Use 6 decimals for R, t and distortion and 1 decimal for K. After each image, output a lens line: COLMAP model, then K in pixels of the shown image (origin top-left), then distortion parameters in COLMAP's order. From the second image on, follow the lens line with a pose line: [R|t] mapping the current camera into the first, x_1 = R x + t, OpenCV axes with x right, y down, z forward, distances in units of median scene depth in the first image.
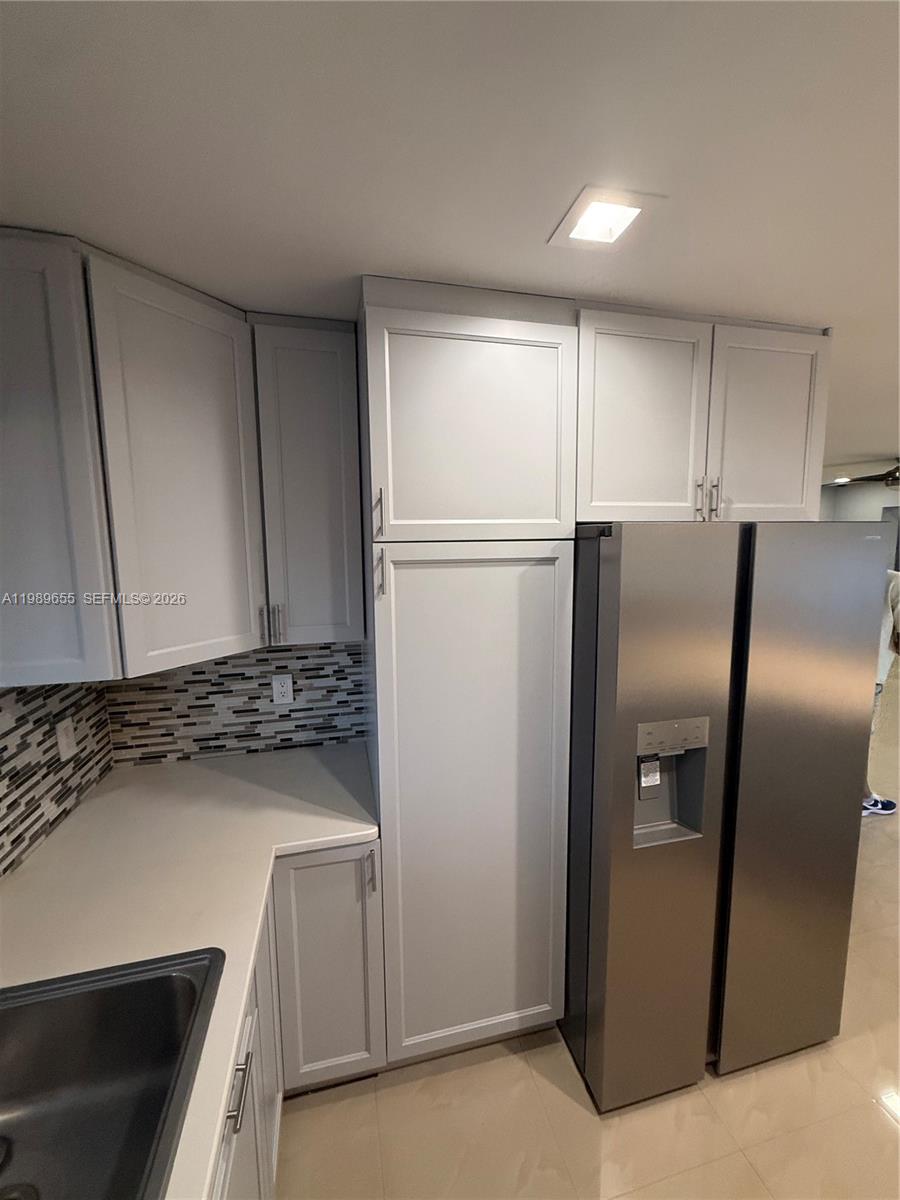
lens RADIAL K [[476.4, 0, 450.0], [0, 476.4, 600.0], [0, 0, 1]] dist [0.000216, 0.000086]
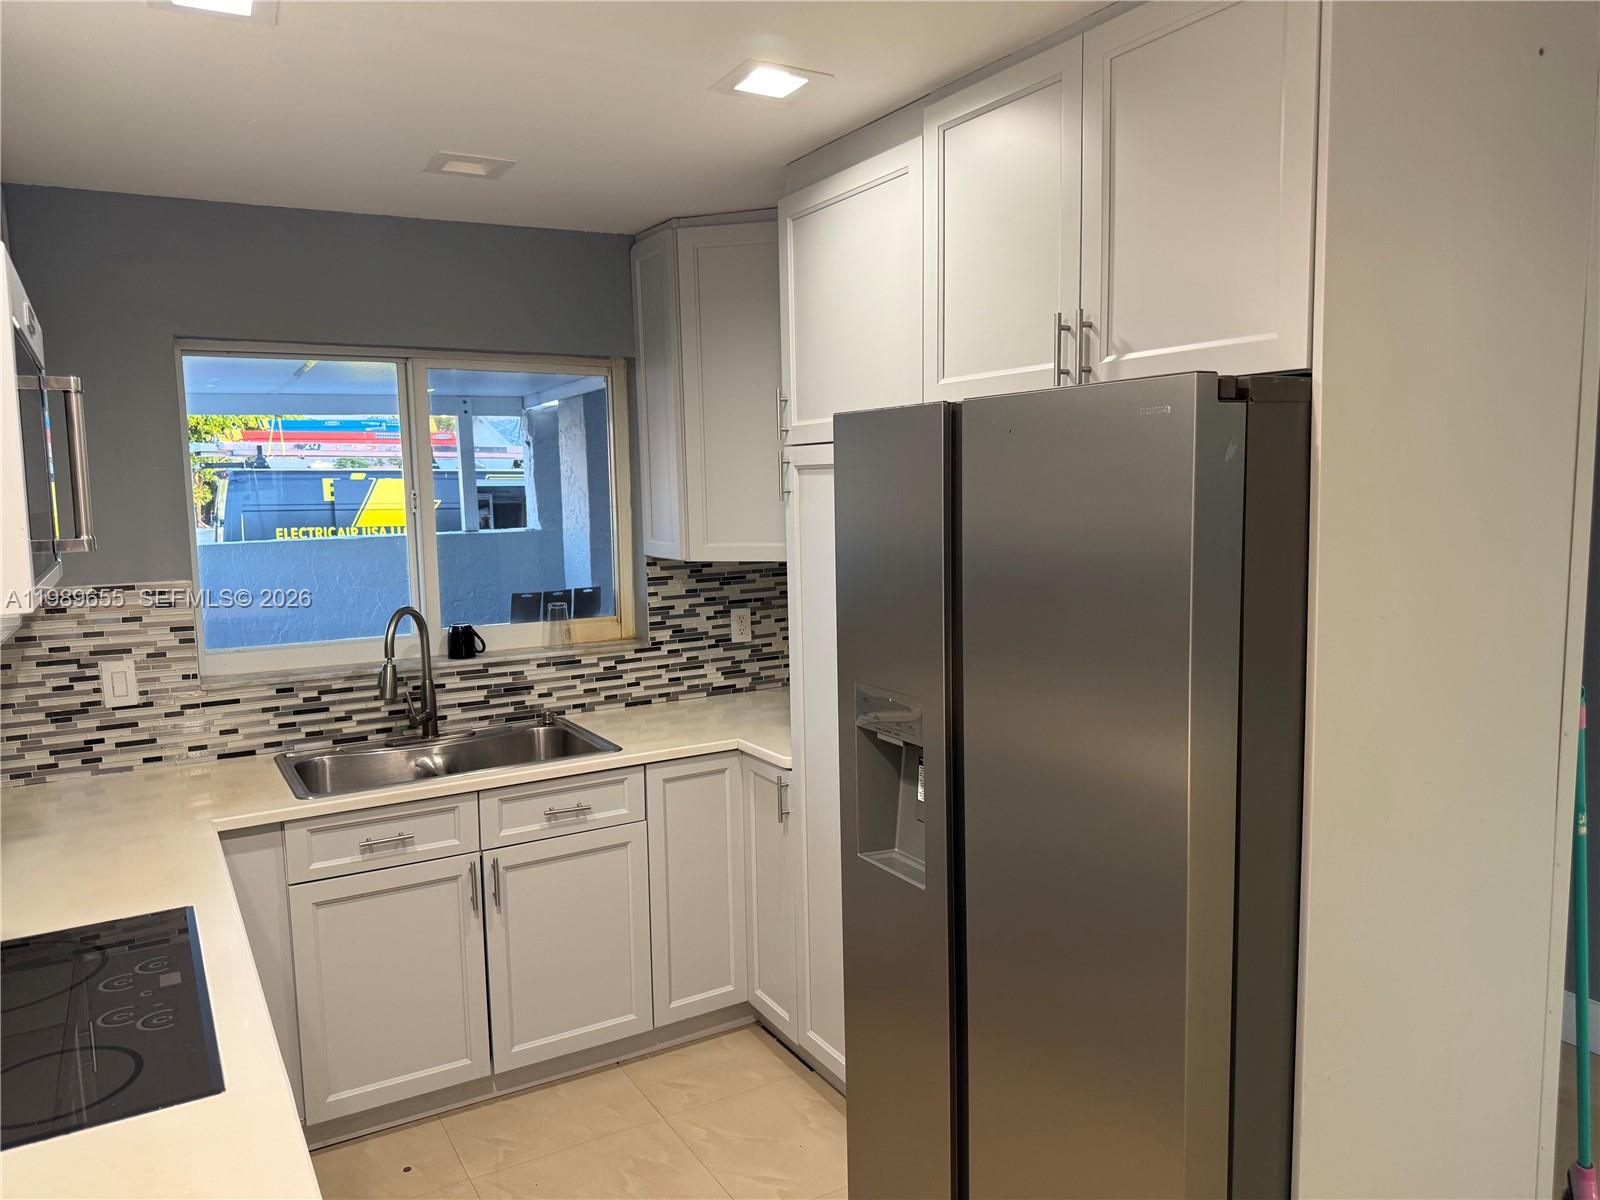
lens RADIAL K [[1138.9, 0, 800.0], [0, 1138.9, 600.0], [0, 0, 1]] dist [0.000053, -0.002753]
pose [[0.275578, 0.103819, -0.955656, 1.994836], [-0.097419, 0.992049, 0.079681, 0.000147], [0.956330, 0.071140, 0.283501, 0.390565]]
